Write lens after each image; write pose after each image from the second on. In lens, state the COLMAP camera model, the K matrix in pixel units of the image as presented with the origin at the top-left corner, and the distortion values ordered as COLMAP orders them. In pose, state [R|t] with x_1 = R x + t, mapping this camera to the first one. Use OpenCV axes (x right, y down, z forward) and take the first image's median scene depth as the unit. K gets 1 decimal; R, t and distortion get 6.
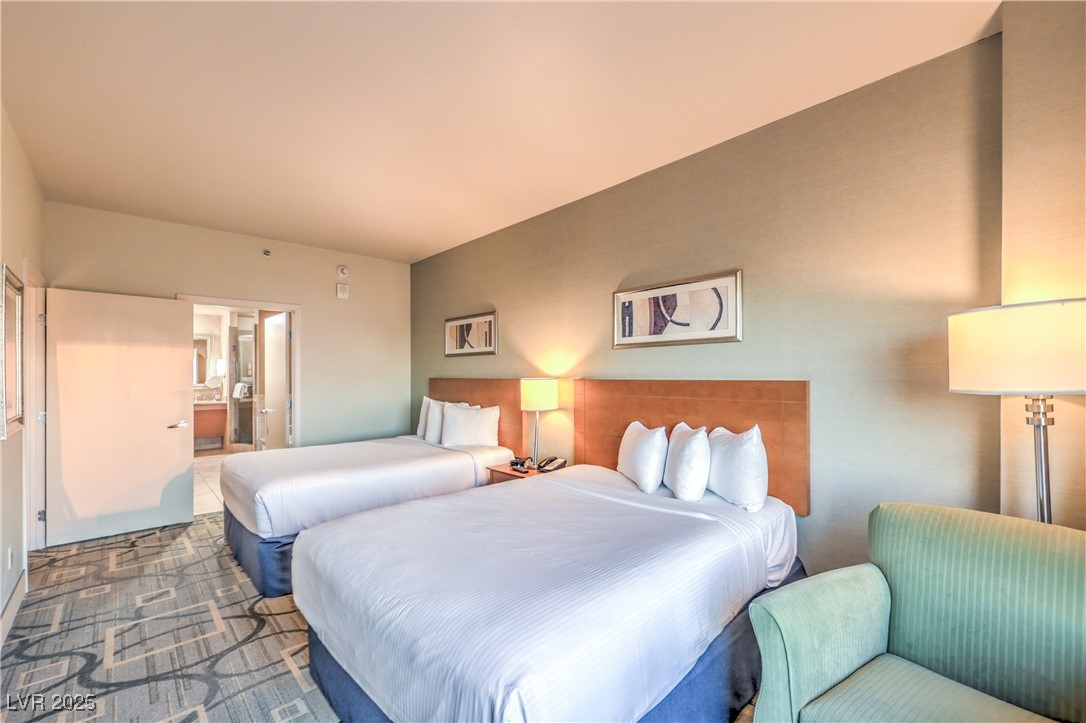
lens RADIAL K [[439.0, 0, 547.1], [0, 439.0, 385.4], [0, 0, 1]] dist [-0.006871, -0.000399]
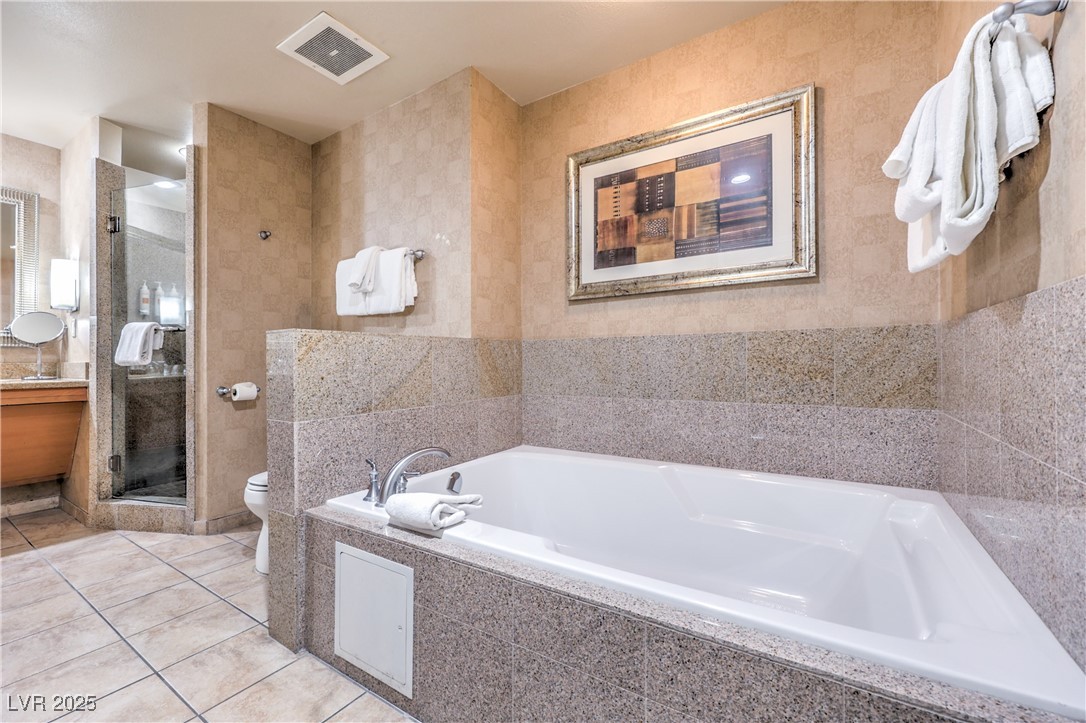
lens RADIAL K [[439.0, 0, 543.4], [0, 439.0, 356.6], [0, 0, 1]] dist [-0.006871, -0.000399]
pose [[0.971535, -0.005620, 0.236830, -0.463565], [0.009825, 0.999814, -0.016582, 0.029380], [-0.236693, 0.018437, 0.971409, 0.581692]]
